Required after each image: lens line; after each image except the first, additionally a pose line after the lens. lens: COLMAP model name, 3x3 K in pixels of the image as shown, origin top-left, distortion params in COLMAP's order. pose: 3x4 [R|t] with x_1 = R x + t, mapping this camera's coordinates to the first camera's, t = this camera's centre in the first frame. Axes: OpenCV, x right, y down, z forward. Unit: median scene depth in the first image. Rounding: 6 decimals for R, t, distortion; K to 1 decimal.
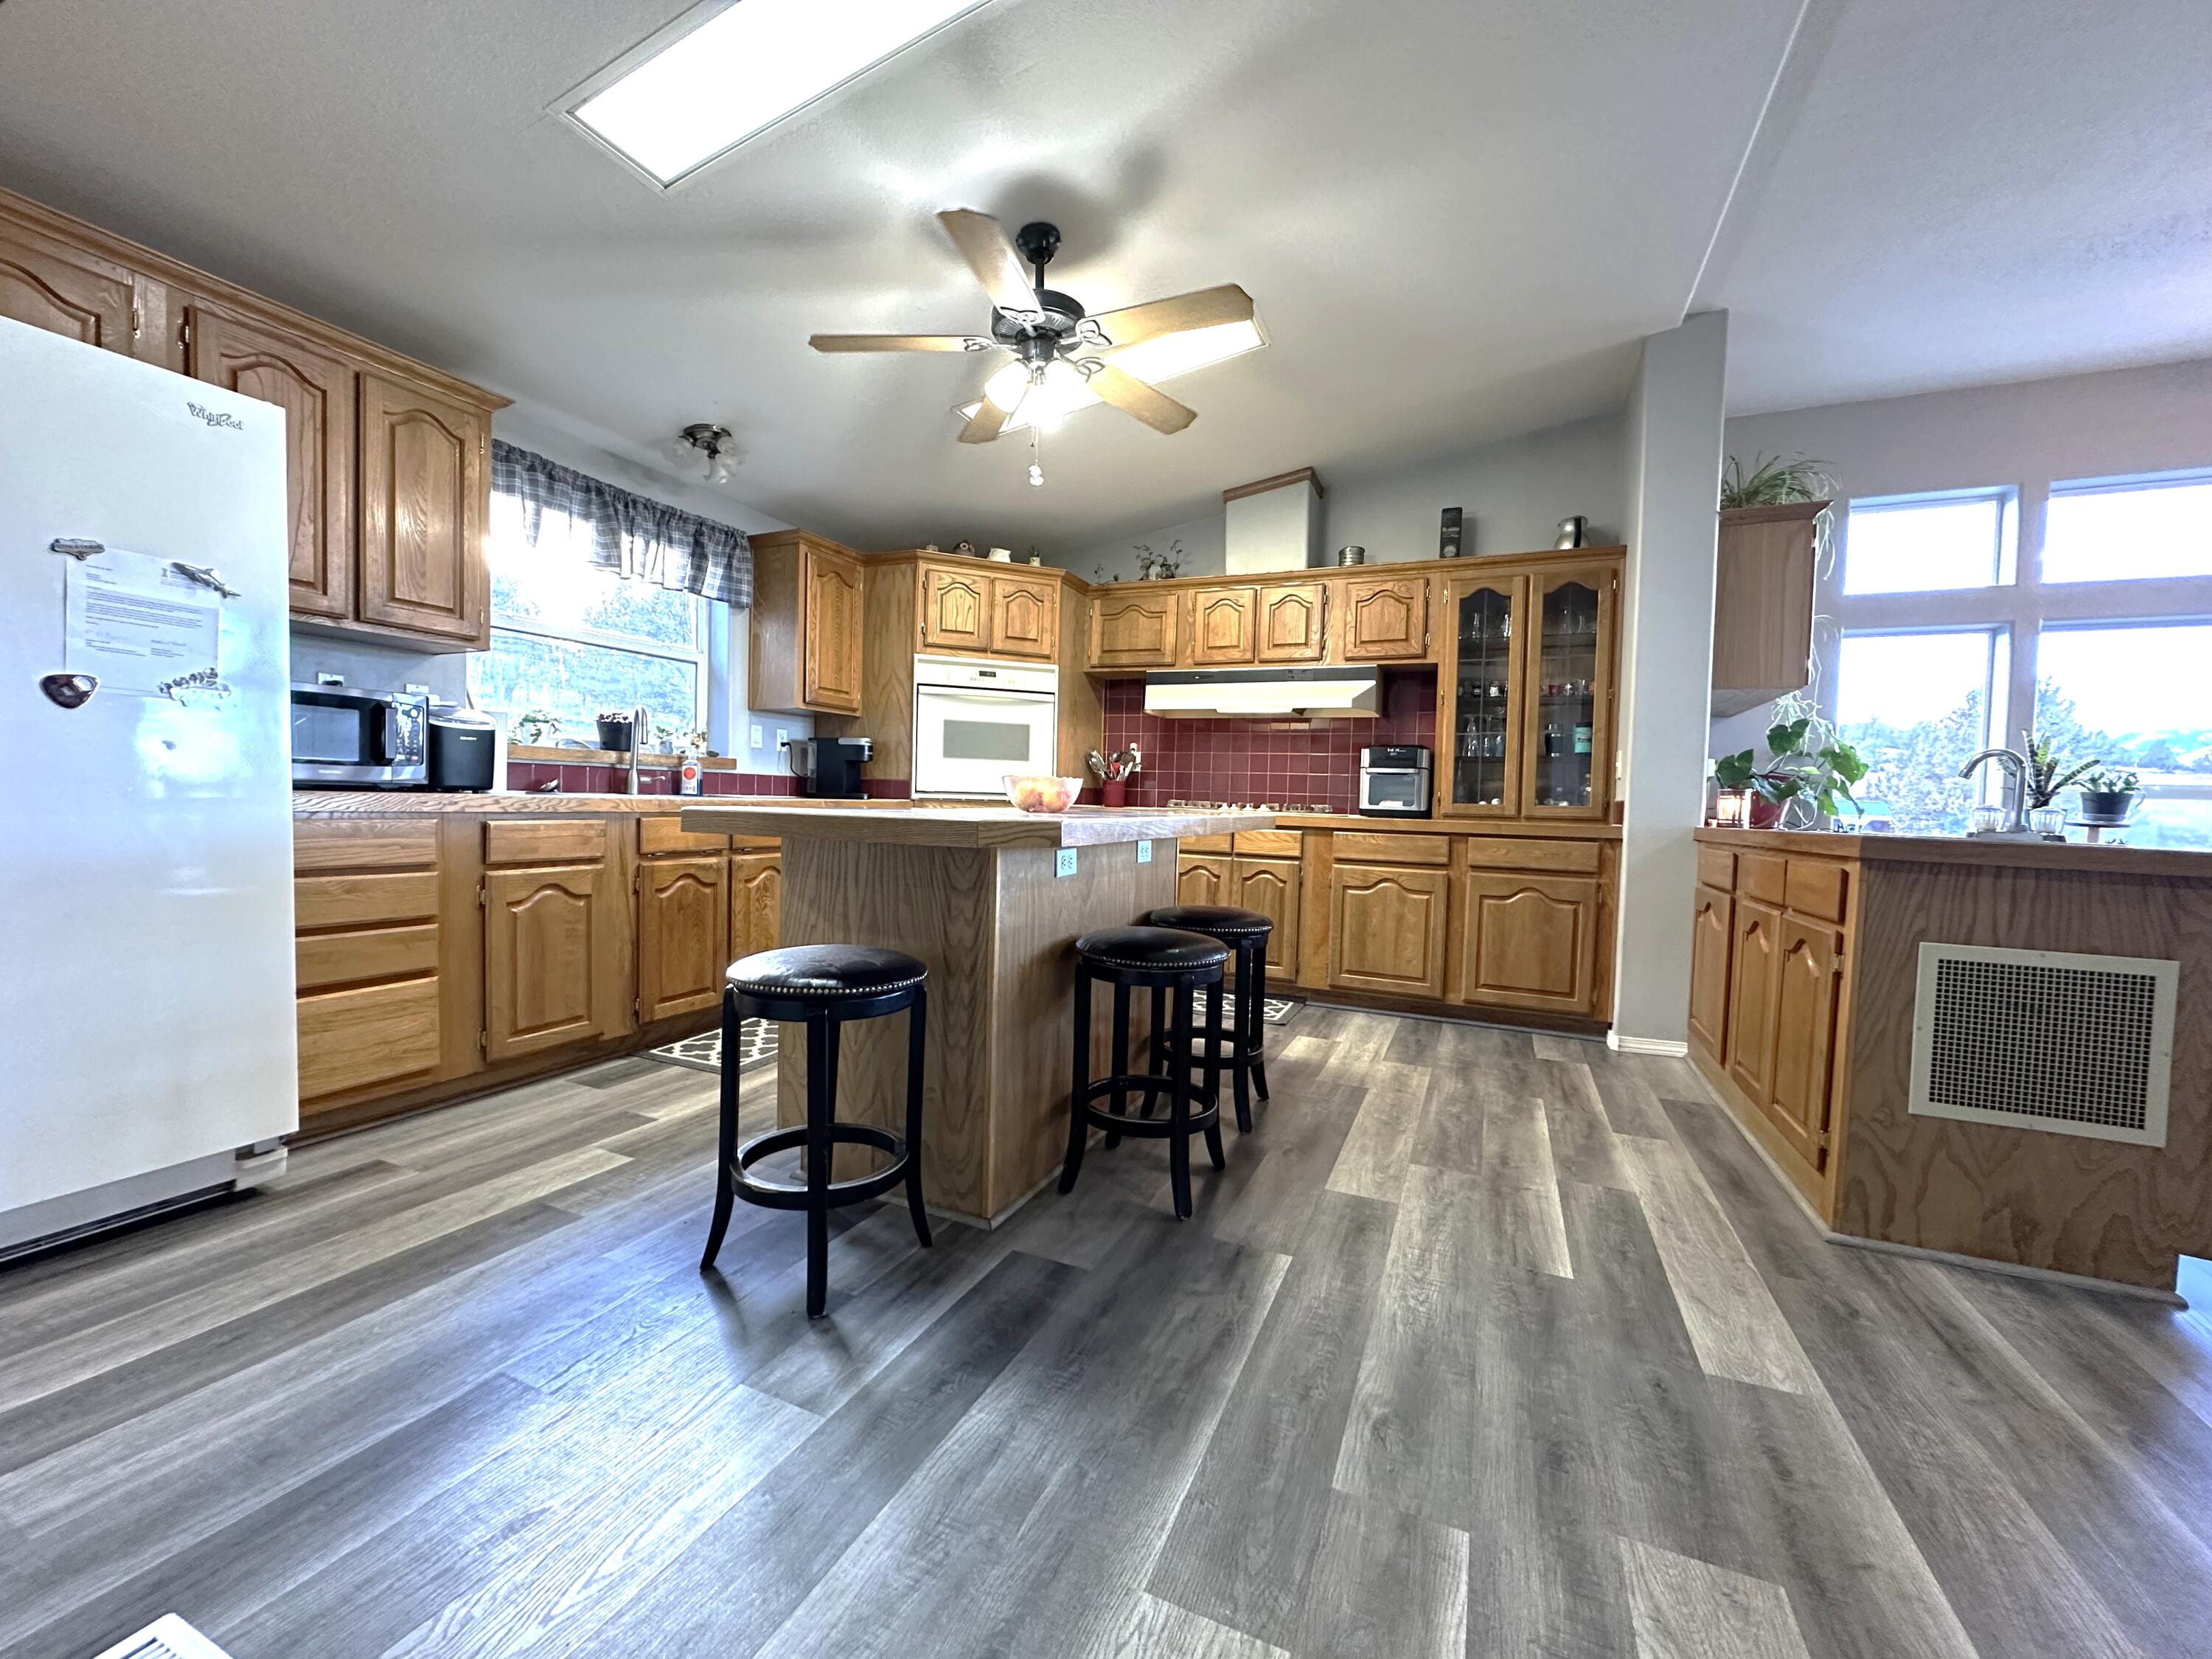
lens RADIAL K [[875.2, 0, 1106.0], [0, 875.2, 829.5], [0, 0, 1]] dist [0.000486, -0.000735]
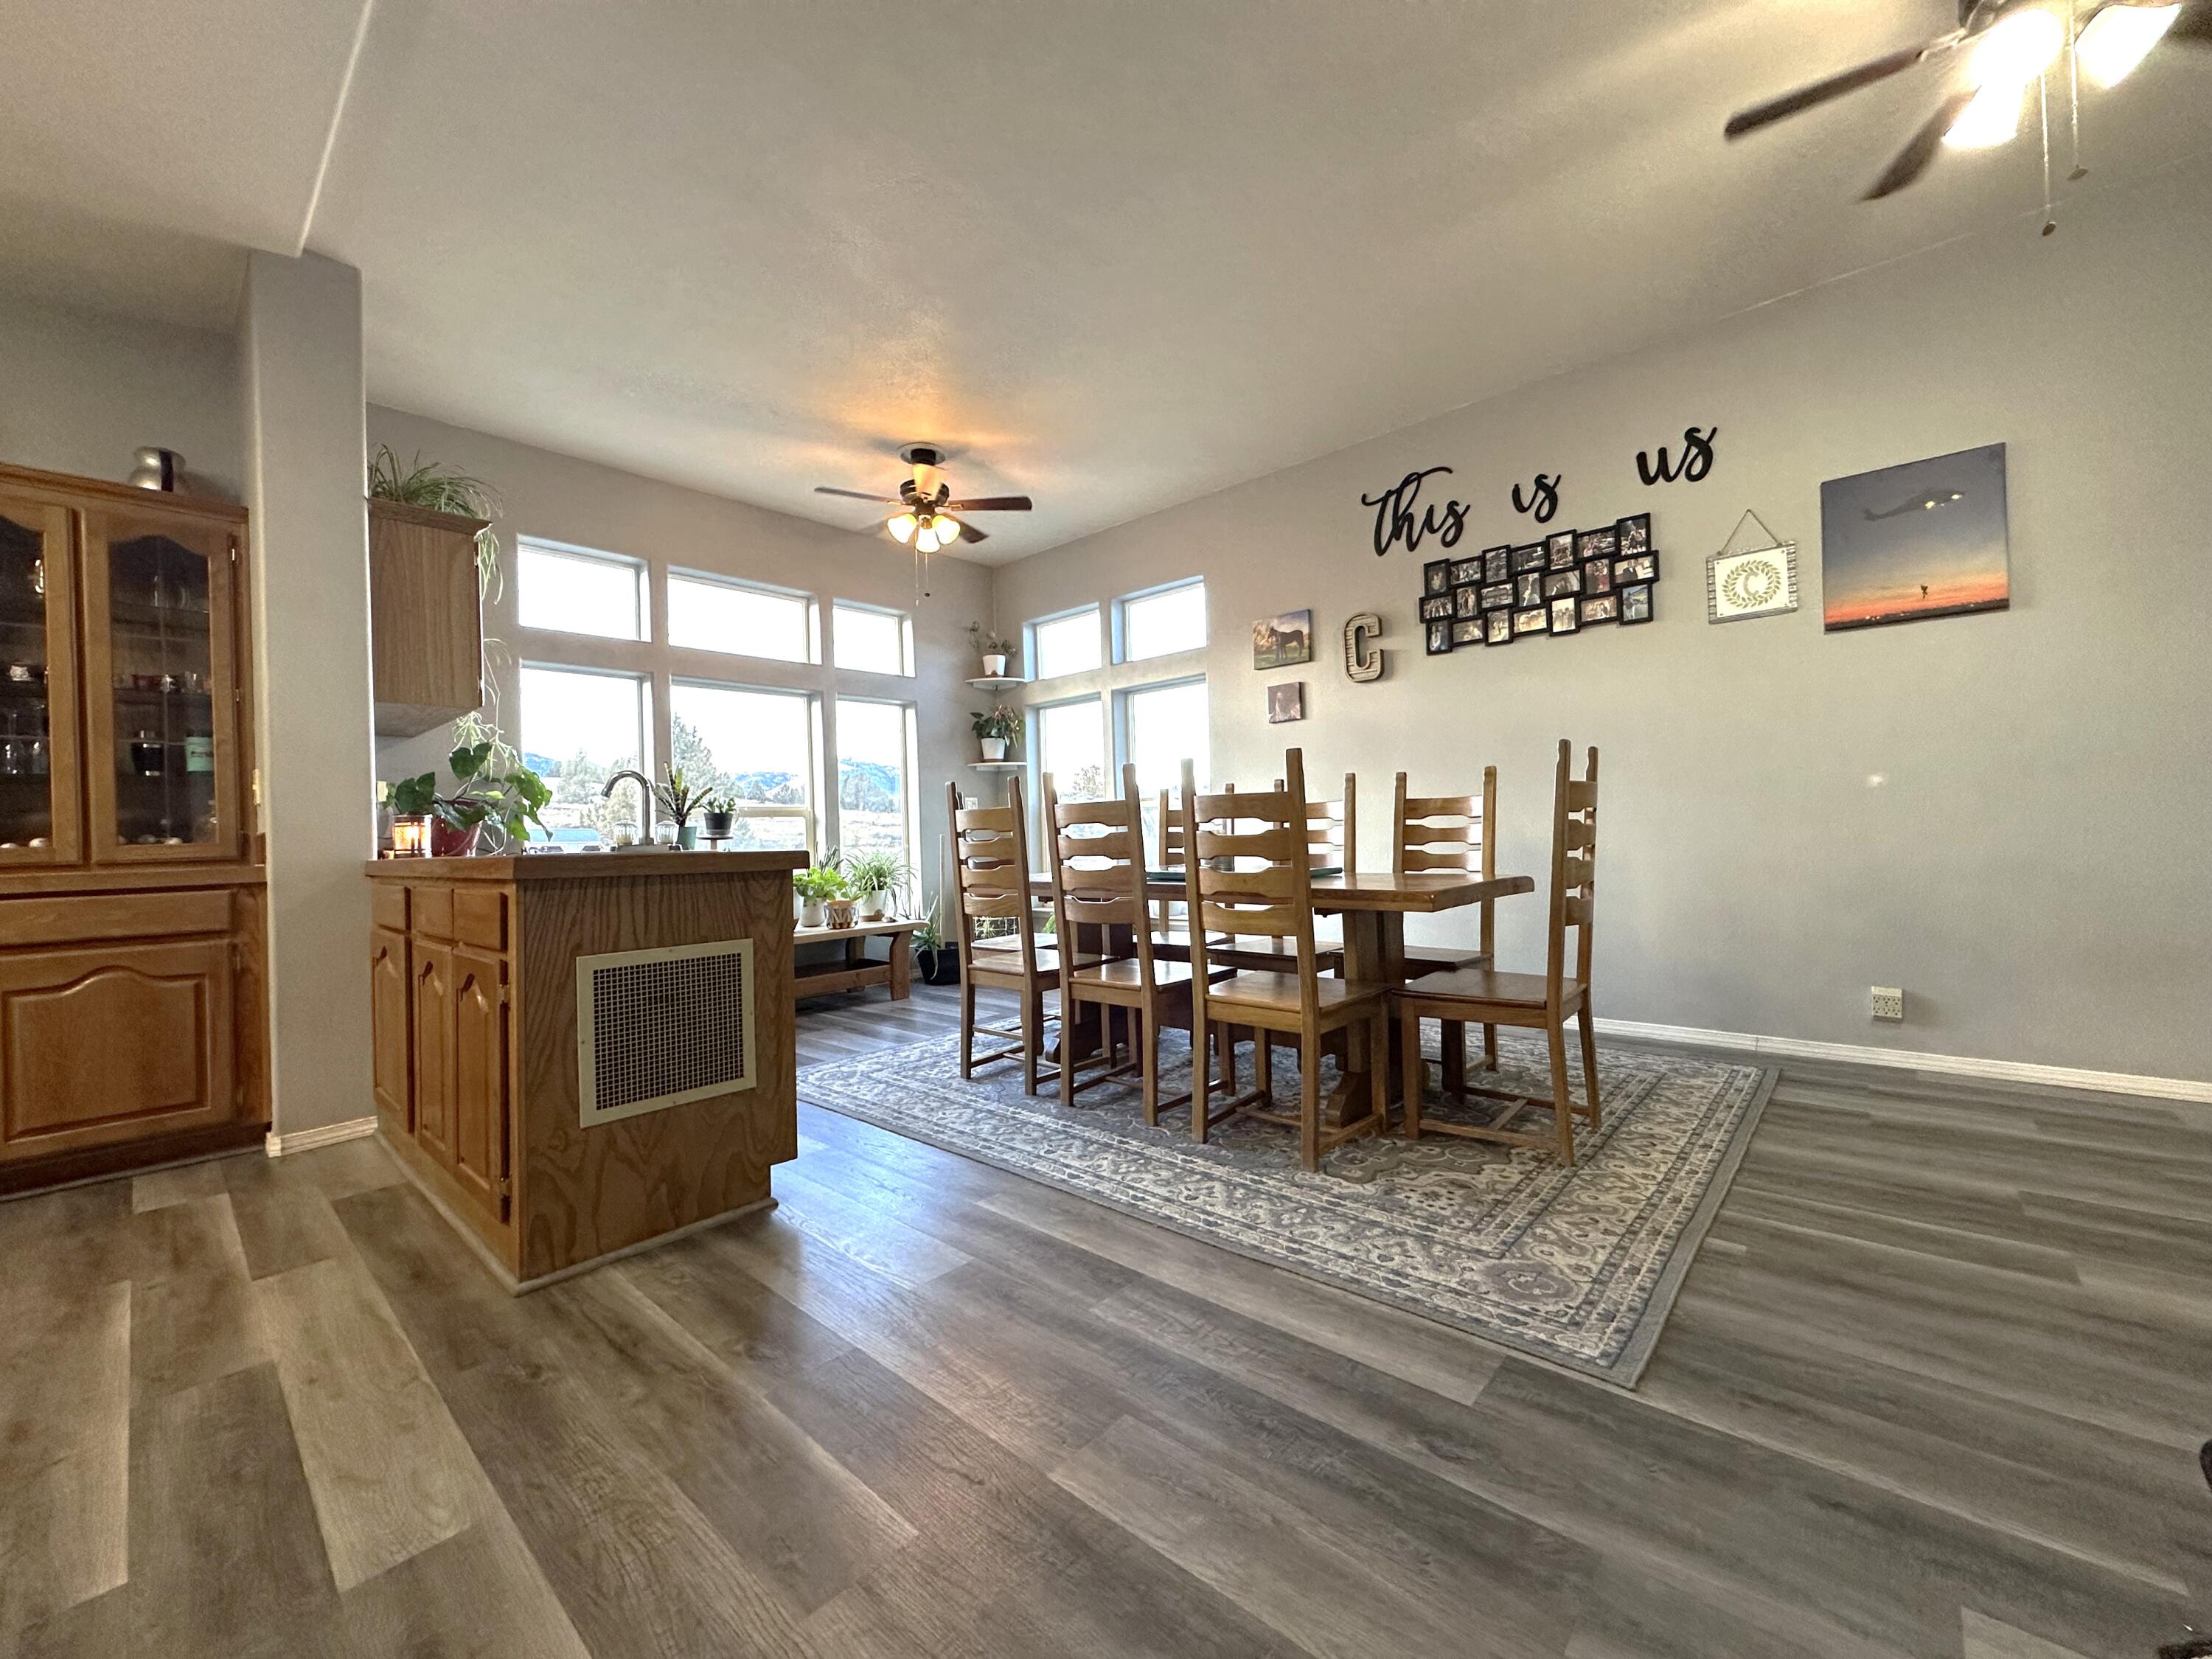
lens RADIAL K [[875.2, 0, 1106.0], [0, 875.2, 829.5], [0, 0, 1]] dist [0.000486, -0.000735]
pose [[0.311105, -0.034001, 0.949767, 0.103613], [0.069547, 0.997495, 0.012929, 0.006843], [-0.947828, 0.062031, 0.312690, 0.059084]]
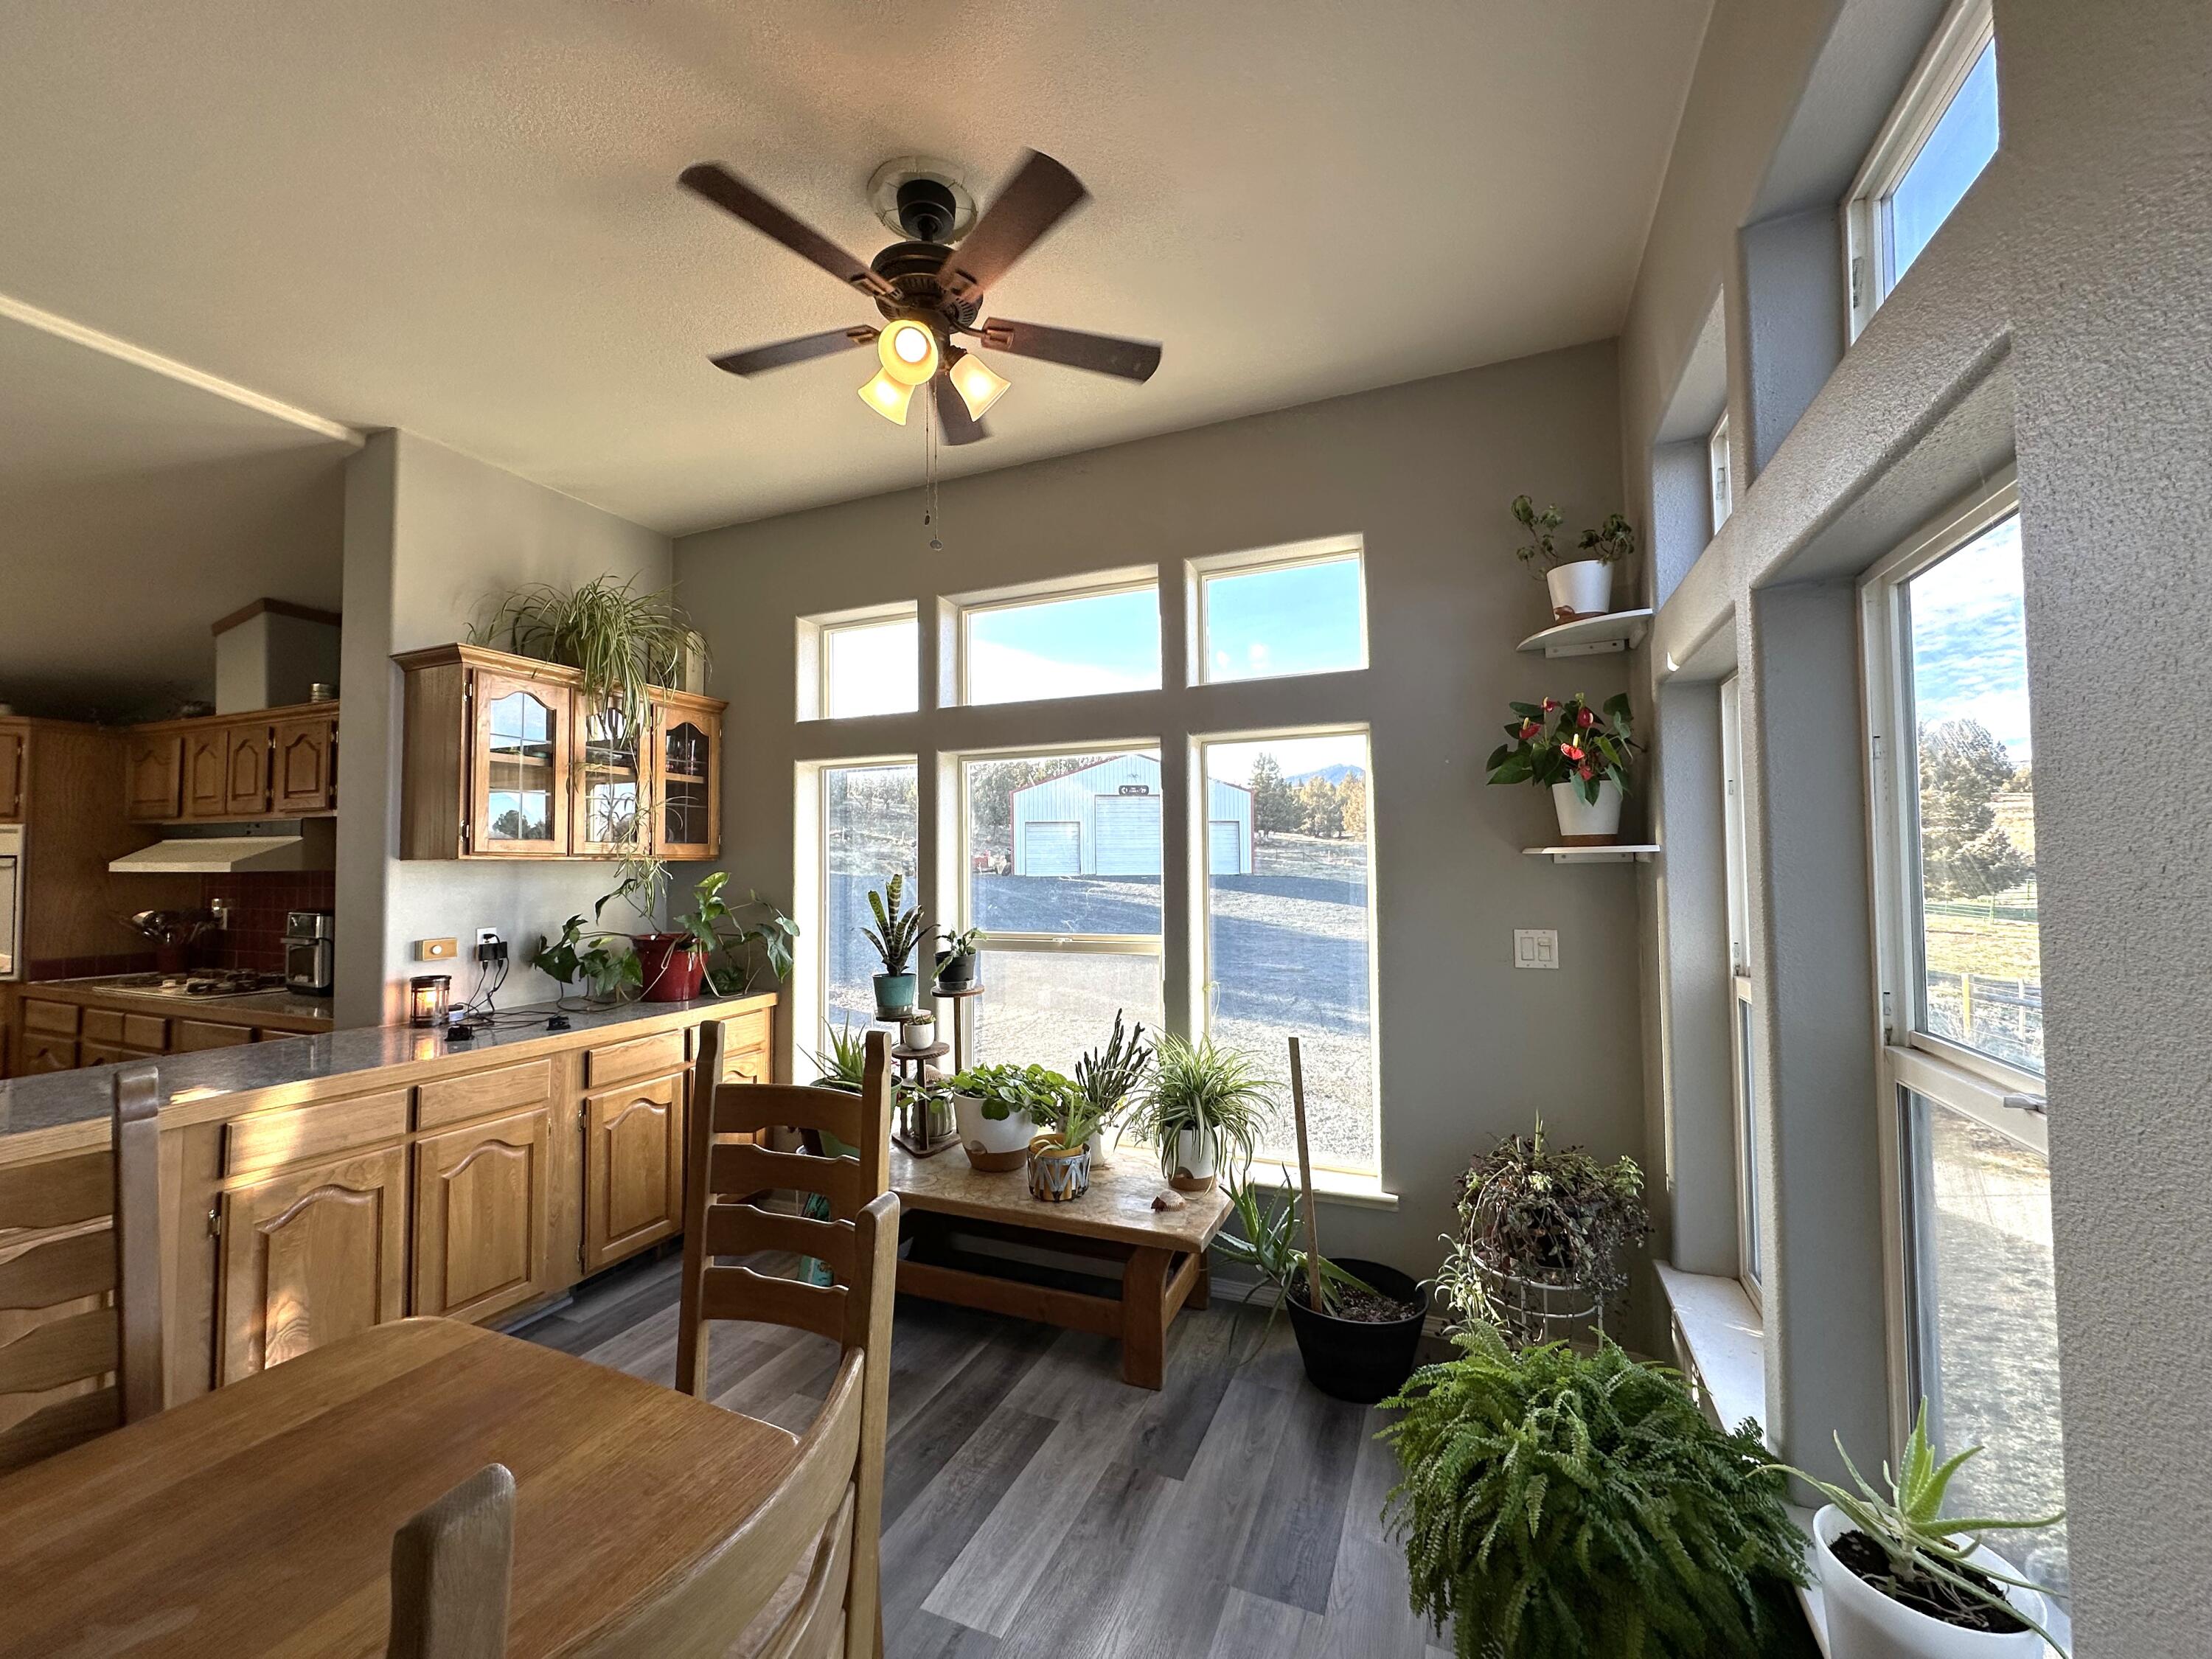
lens RADIAL K [[875.2, 0, 1106.0], [0, 875.2, 829.5], [0, 0, 1]] dist [0.000486, -0.000735]
pose [[0.998872, -0.039727, 0.026002, 1.513892], [0.041357, 0.996996, -0.065485, -0.122179], [-0.023322, 0.066487, 0.997515, 0.183887]]
